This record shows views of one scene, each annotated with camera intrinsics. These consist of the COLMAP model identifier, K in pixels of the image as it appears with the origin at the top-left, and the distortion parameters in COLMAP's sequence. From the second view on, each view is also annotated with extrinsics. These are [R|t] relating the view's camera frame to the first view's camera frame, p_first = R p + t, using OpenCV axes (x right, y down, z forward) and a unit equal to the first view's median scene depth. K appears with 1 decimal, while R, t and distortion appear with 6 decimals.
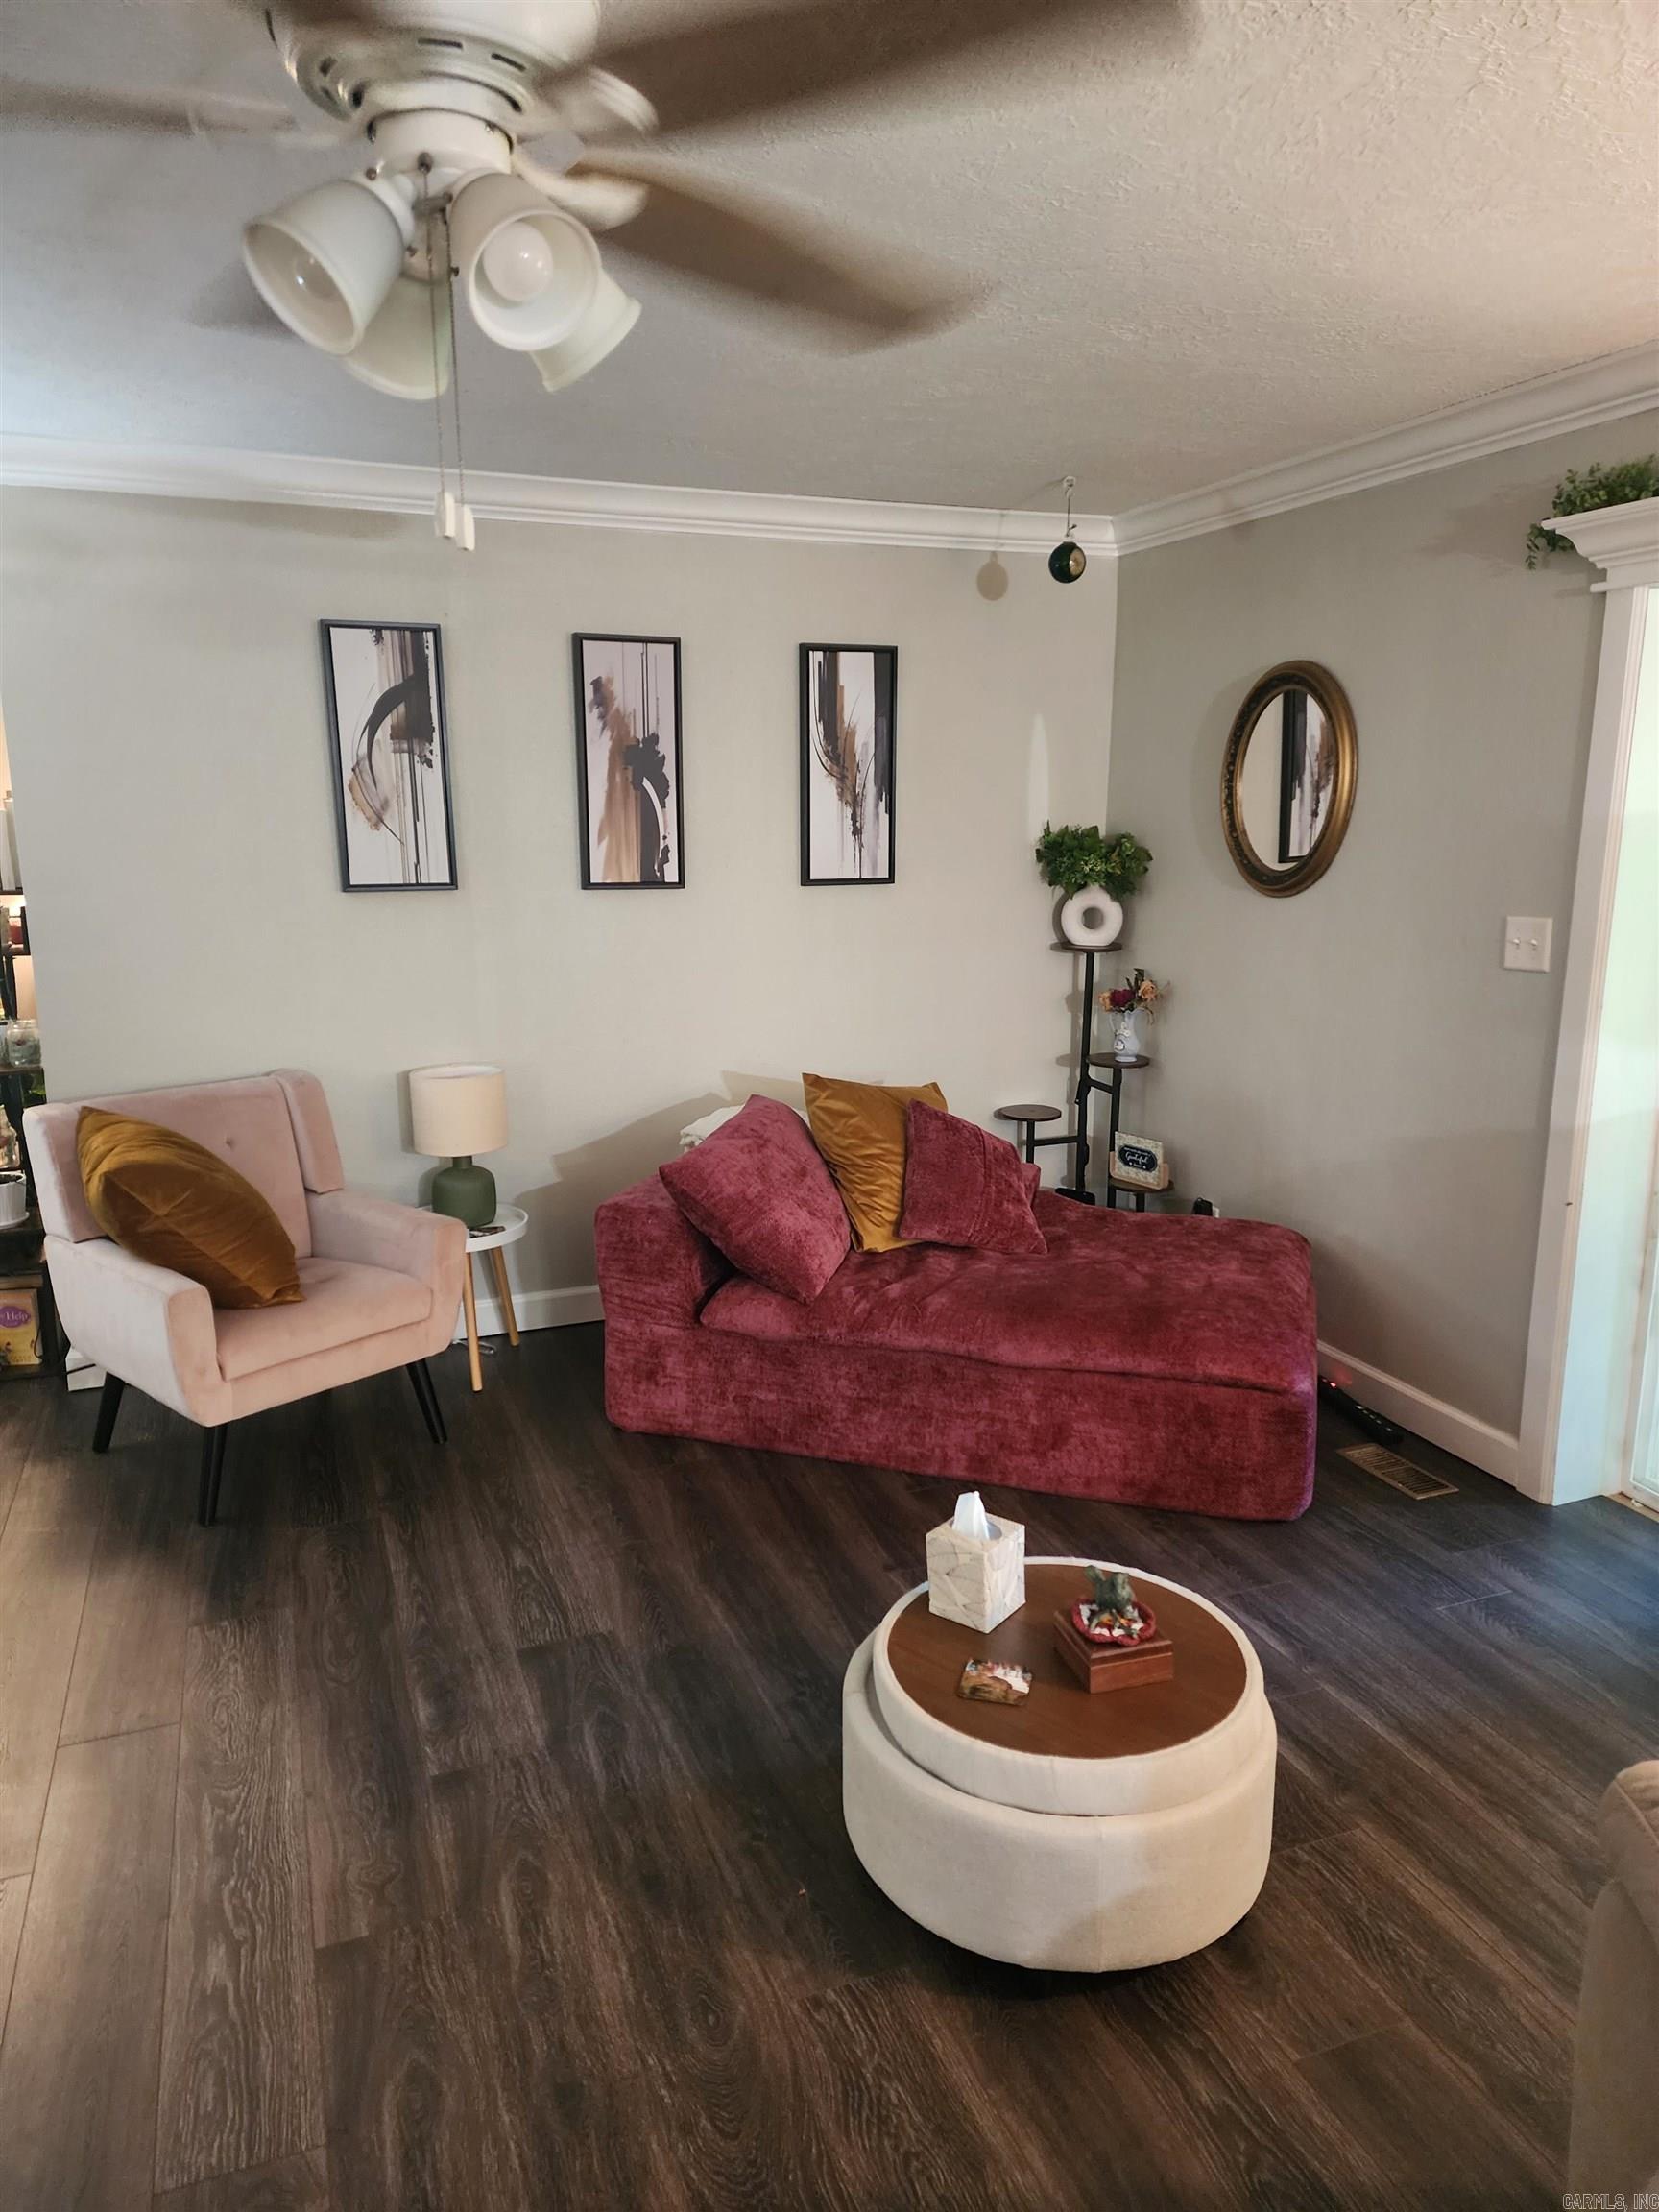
lens RADIAL K [[1466.8, 0, 834.2], [0, 1466.8, 1107.4], [0, 0, 1]] dist [0.087444, -0.075742]
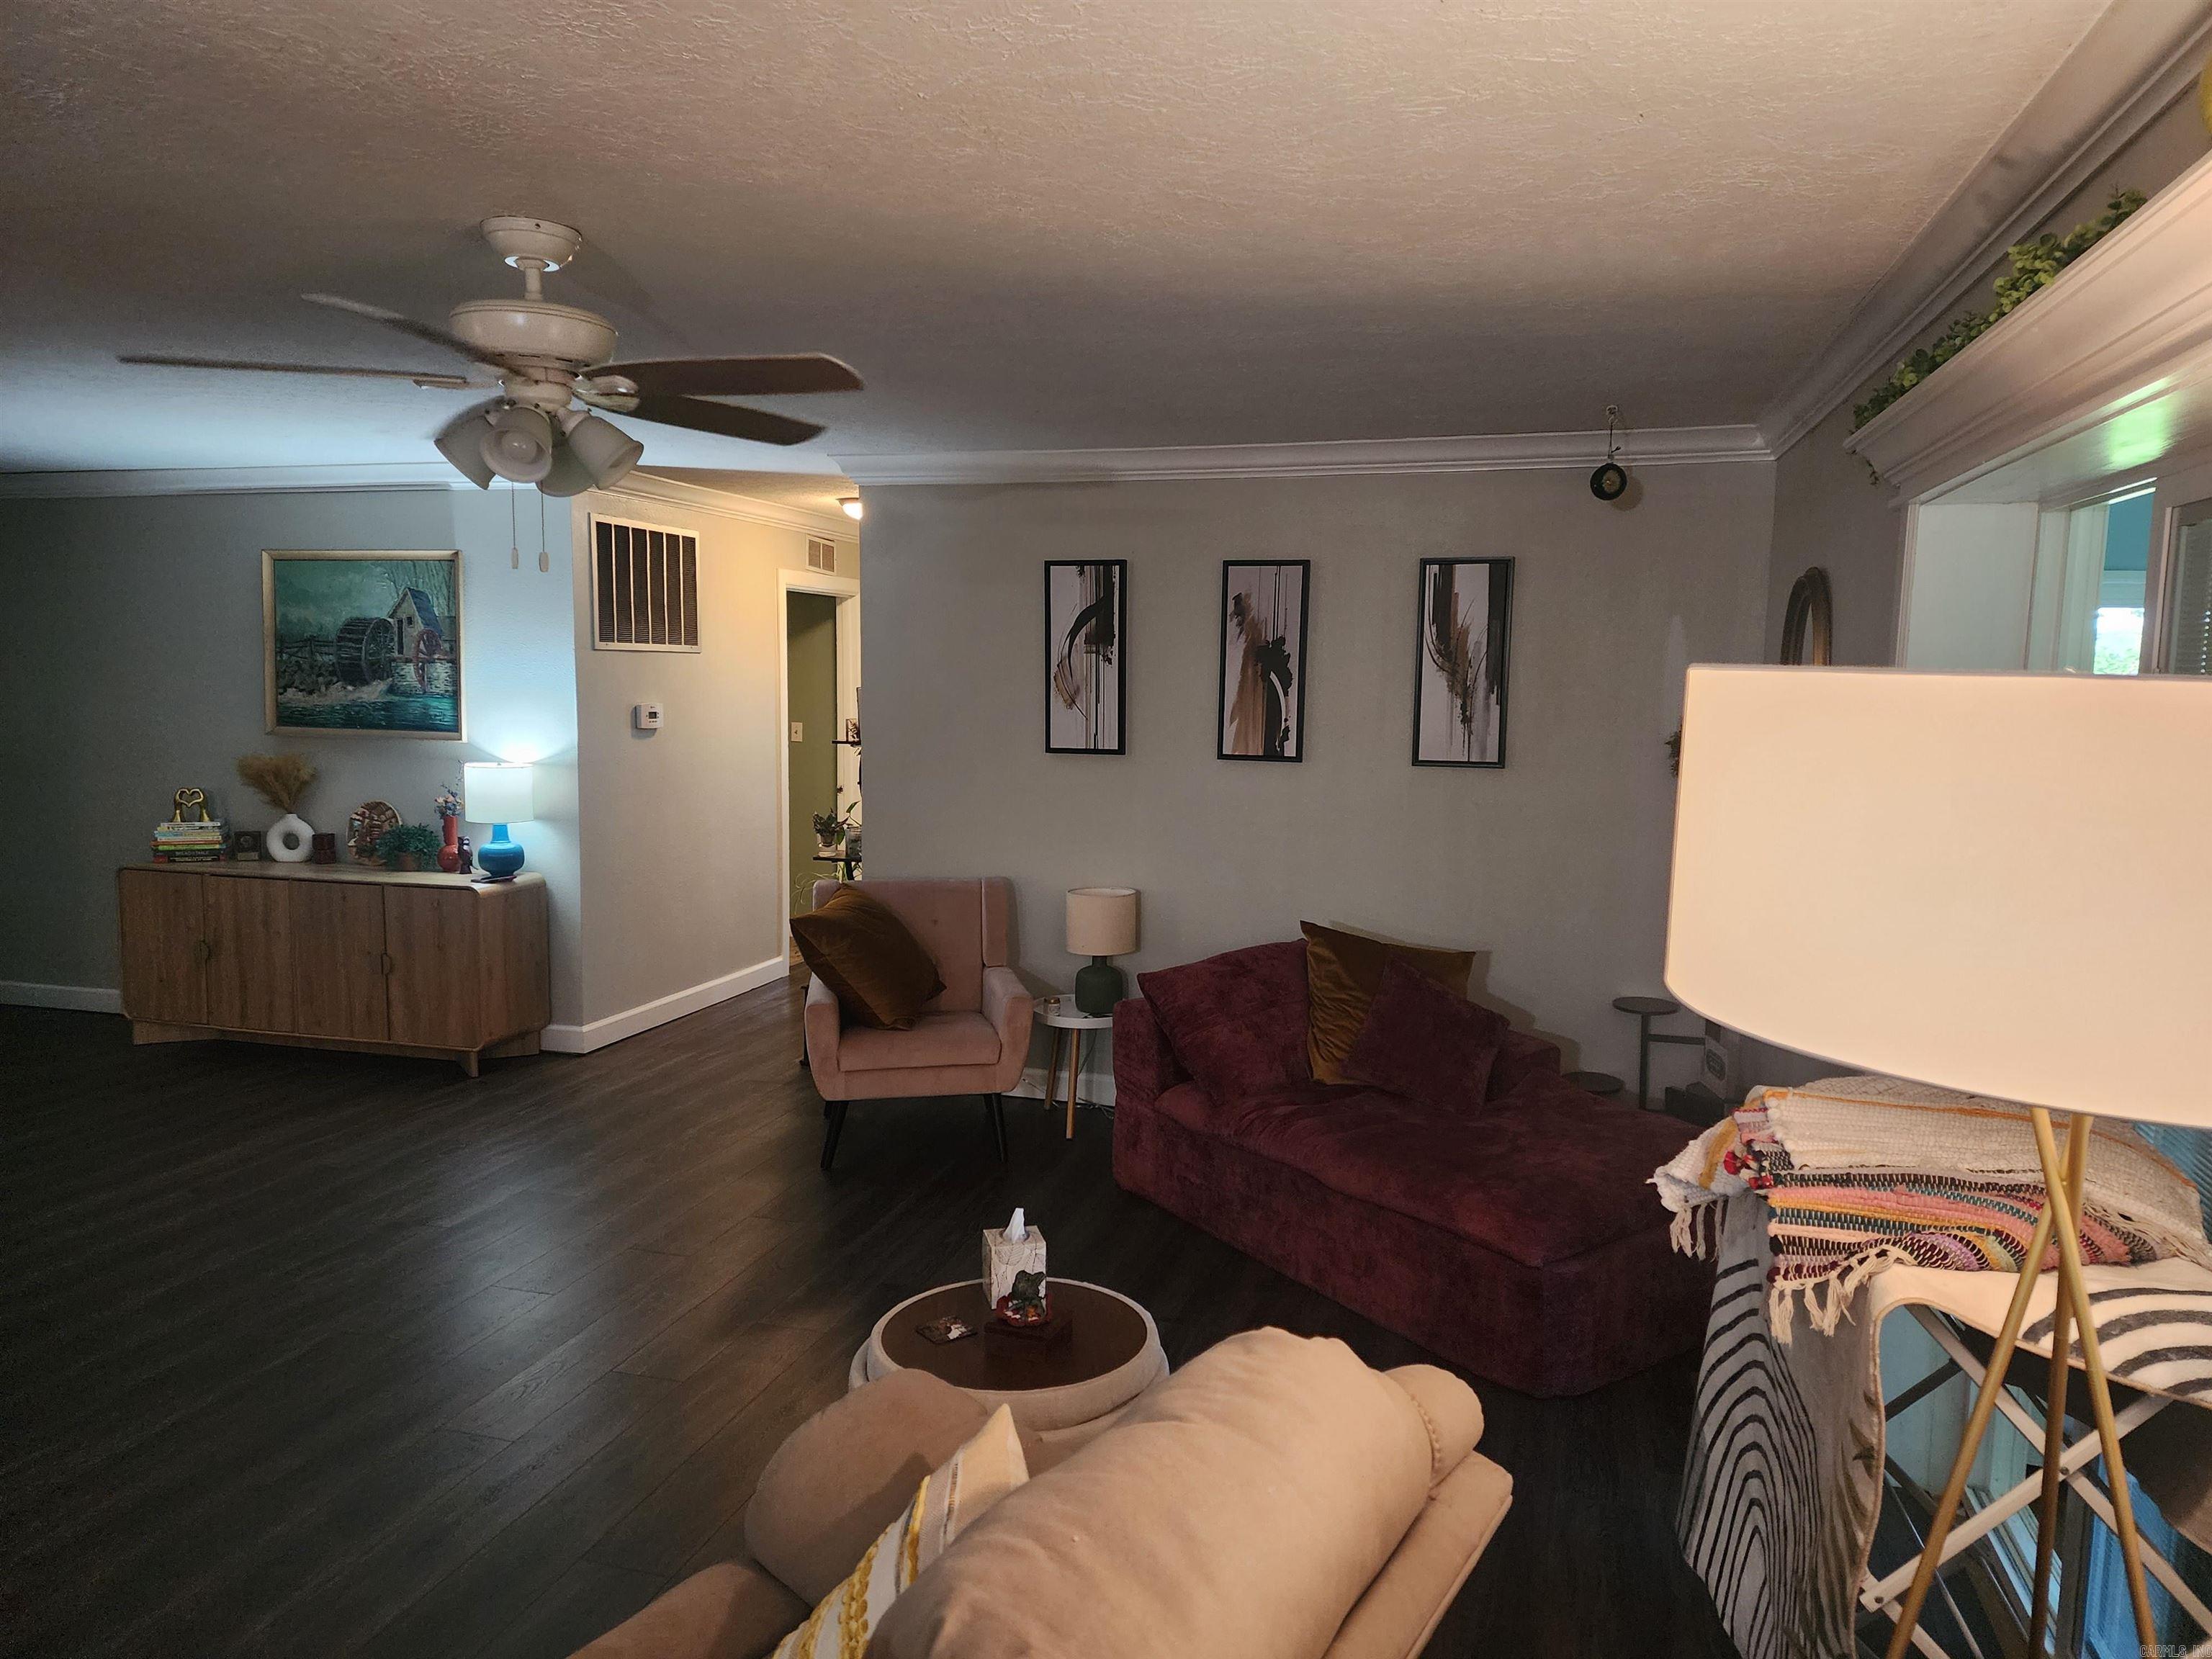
lens RADIAL K [[1466.8, 0, 1089.8], [0, 1466.8, 825.9], [0, 0, 1]] dist [0.087444, -0.075742]
pose [[0.788578, 0.078631, -0.609886, 0.519225], [-0.140205, 0.988659, -0.053819, -0.010988], [0.598737, 0.127950, 0.790659, -0.036822]]
